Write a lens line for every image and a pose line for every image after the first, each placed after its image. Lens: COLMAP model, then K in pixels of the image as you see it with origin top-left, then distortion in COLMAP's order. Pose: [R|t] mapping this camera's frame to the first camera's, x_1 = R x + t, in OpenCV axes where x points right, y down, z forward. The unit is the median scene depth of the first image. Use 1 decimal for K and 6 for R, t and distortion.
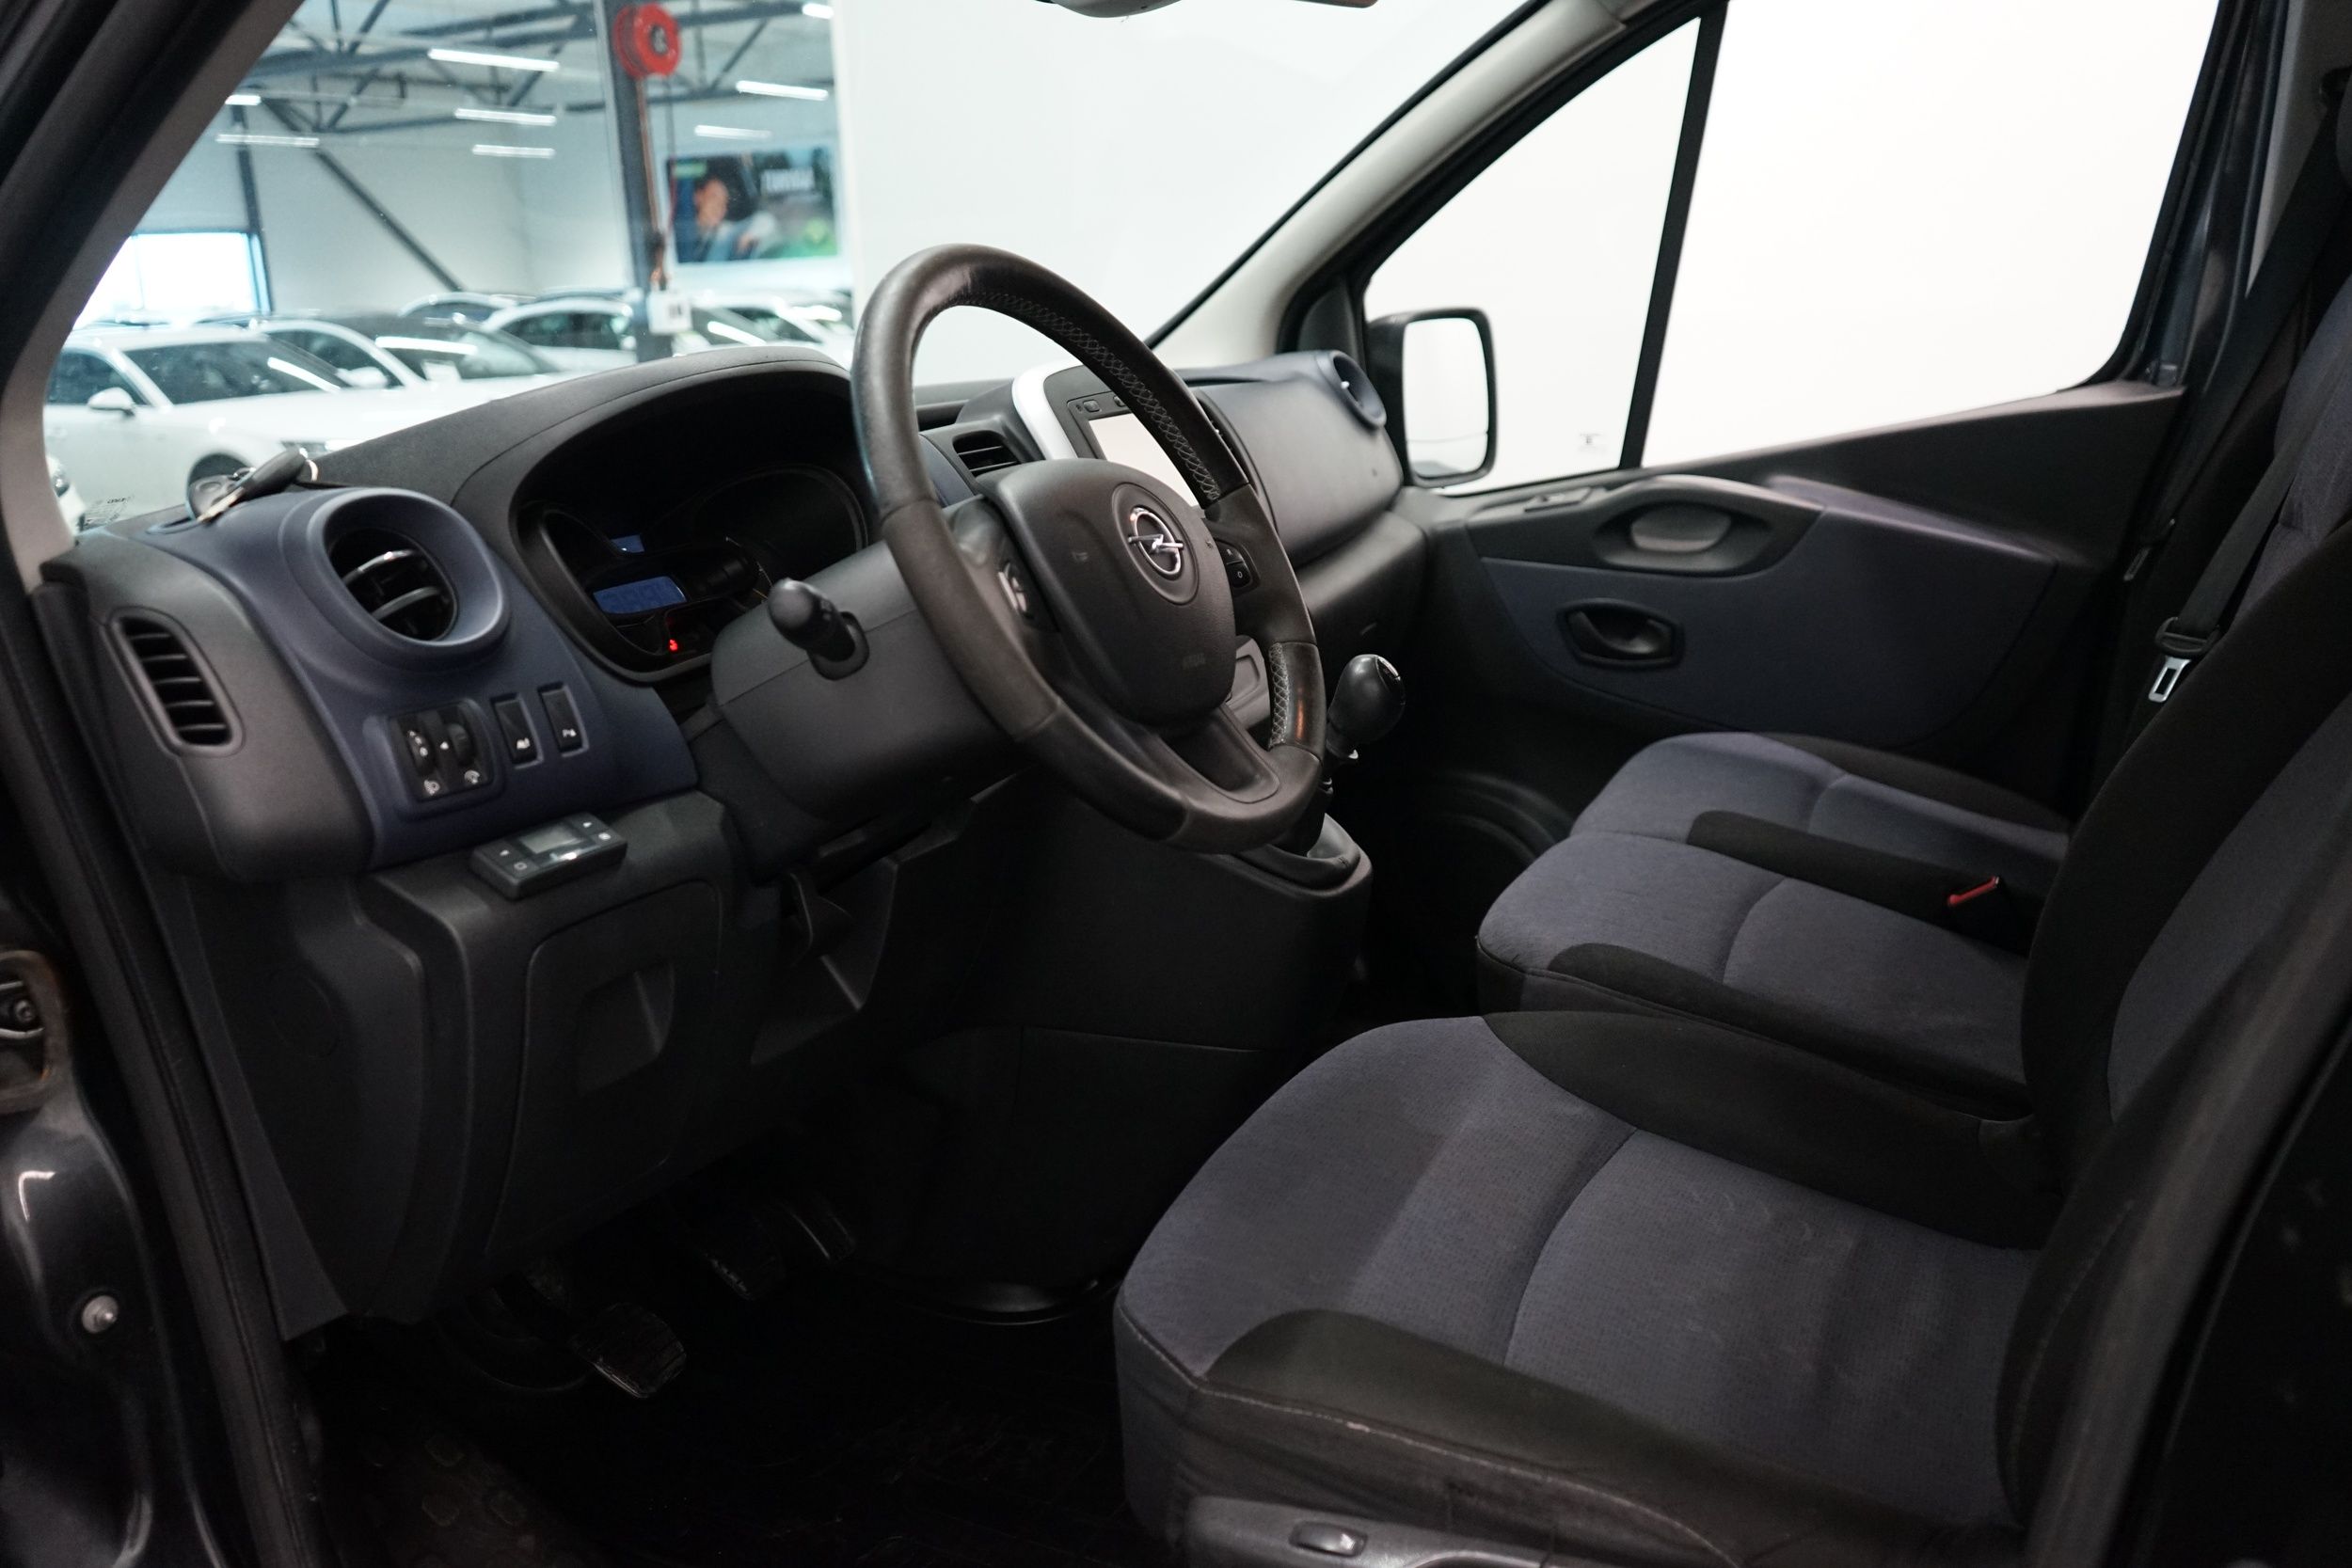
lens RADIAL K [[1935.9, 0, 1176.0], [0, 1935.9, 779.0], [0, 0, 1]] dist [-0.005682, -0.004625]
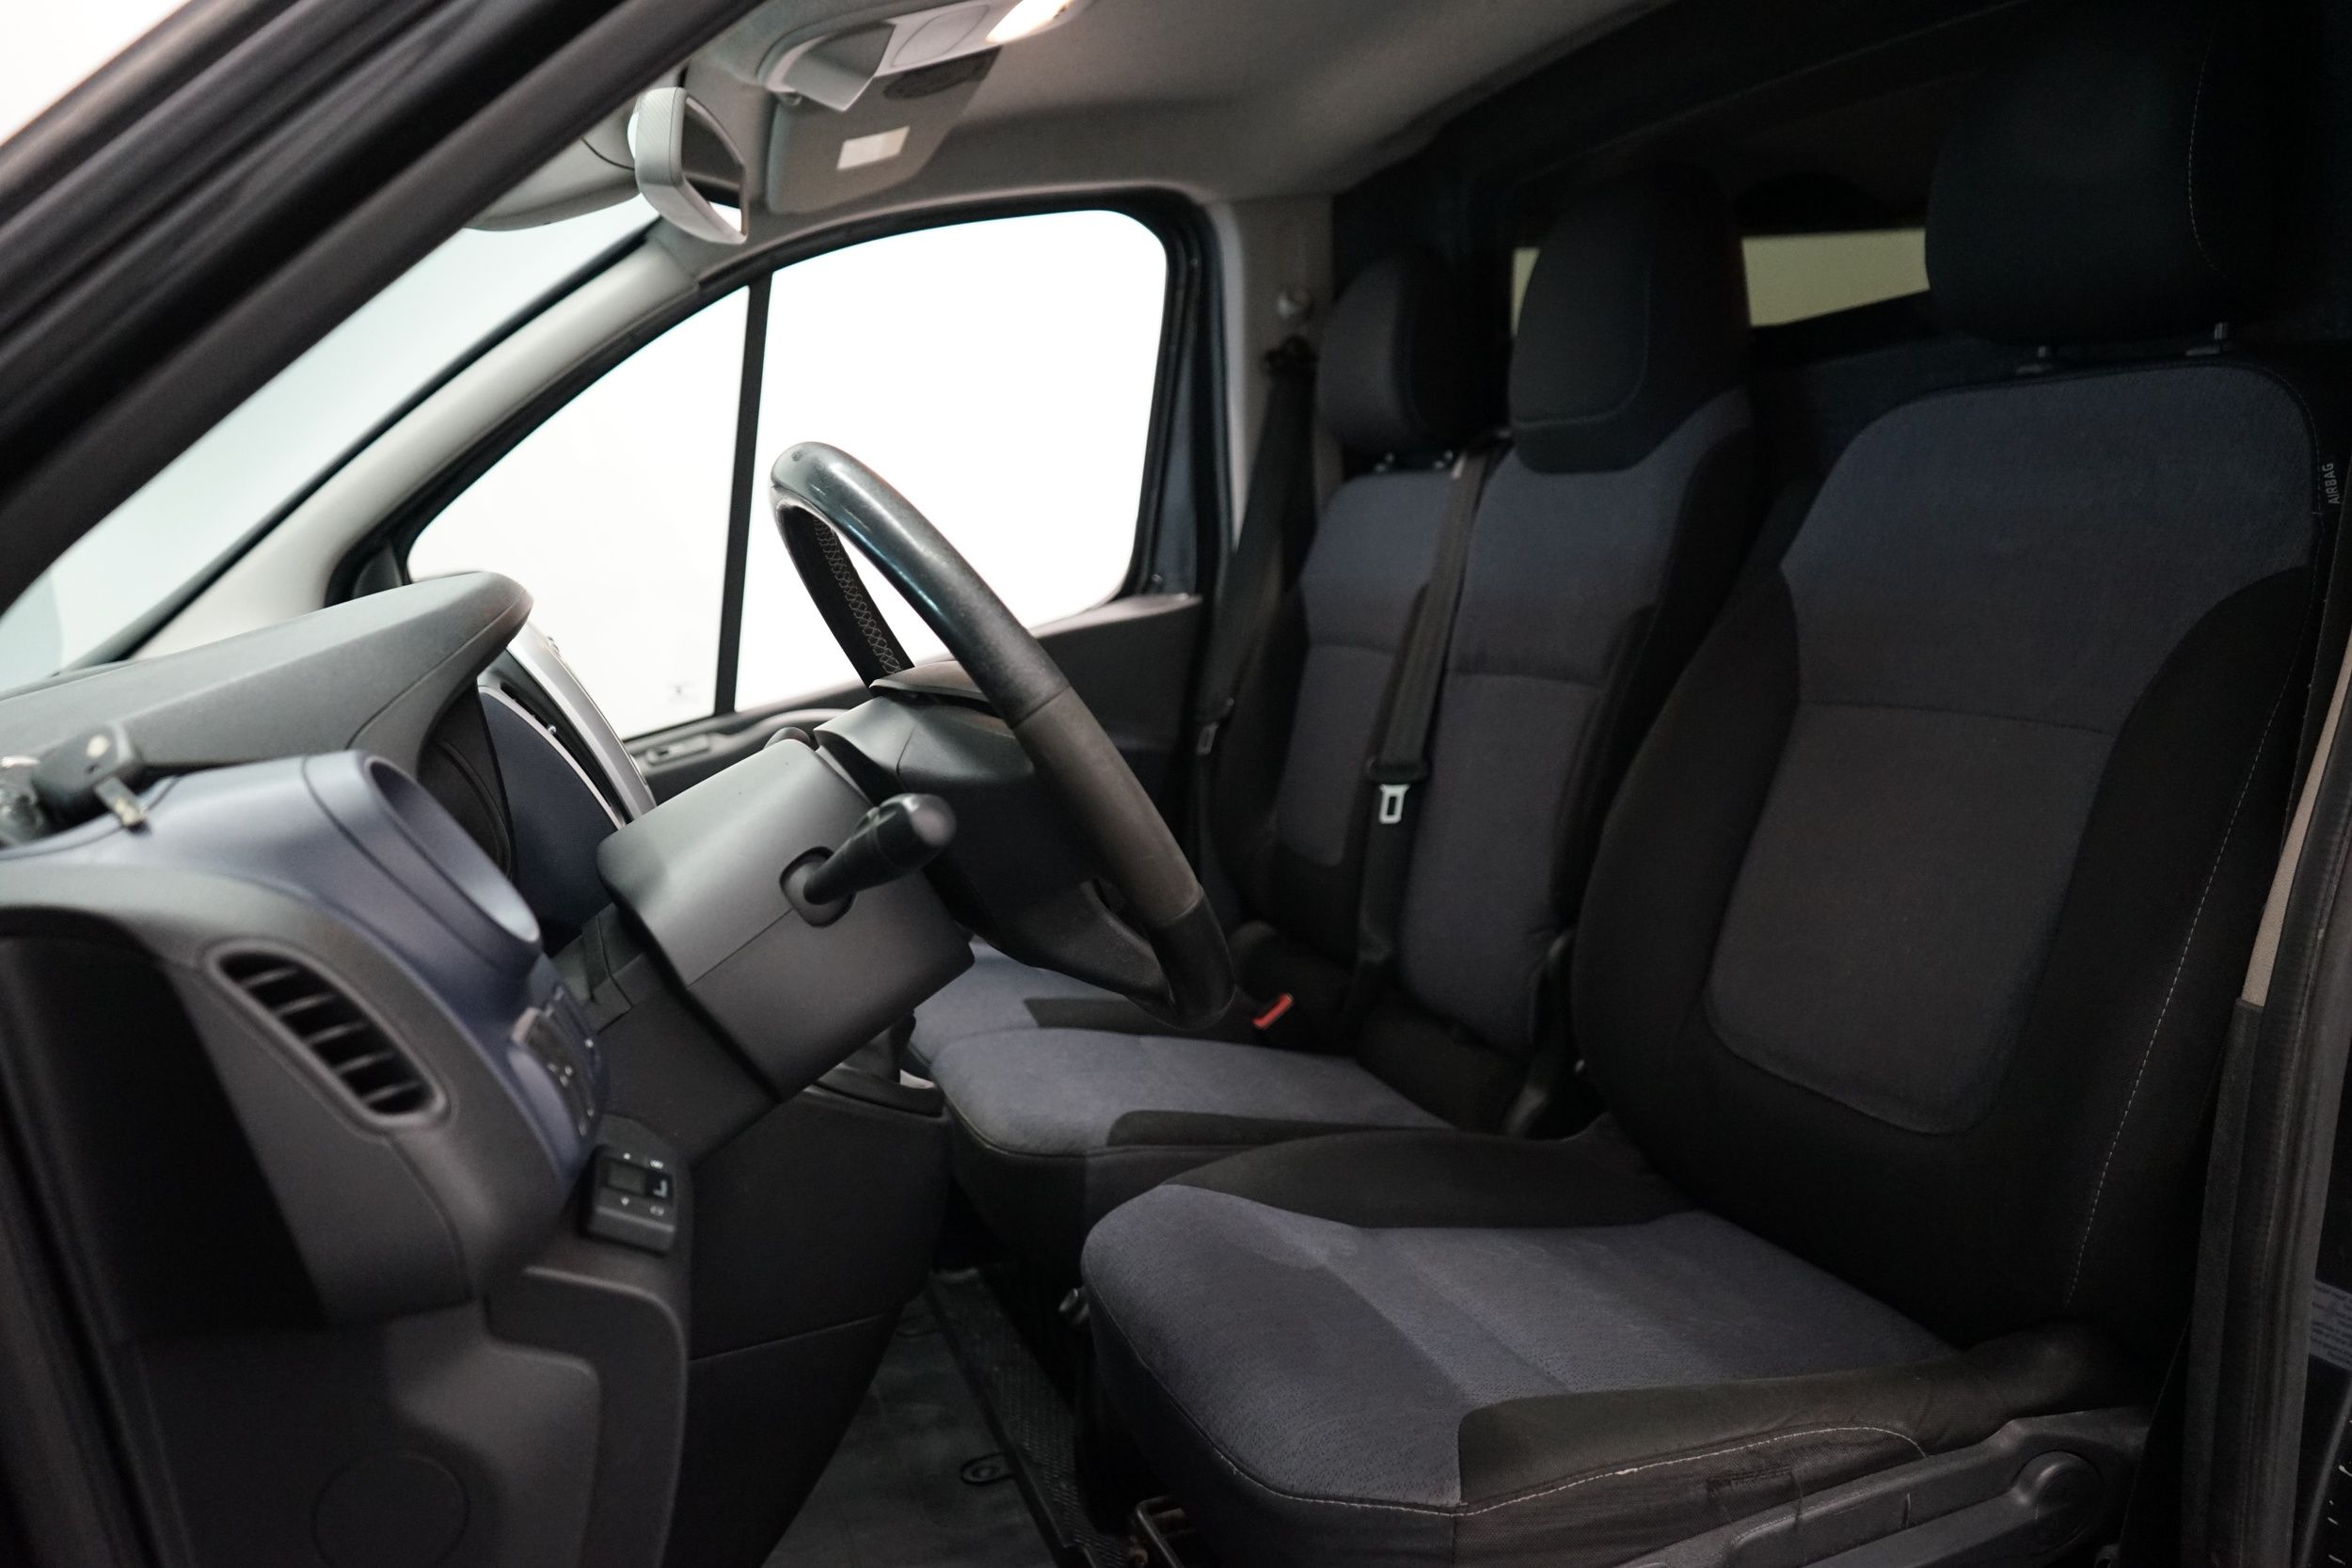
lens RADIAL K [[1968.3, 0, 1176.7], [0, 1968.3, 788.4], [0, 0, 1]] dist [-0.012695, -0.003701]
pose [[0.699606, -0.116149, 0.705026, -0.500150], [0.219881, 0.973815, -0.057760, -0.018832], [-0.679856, 0.195431, 0.706825, 0.194567]]
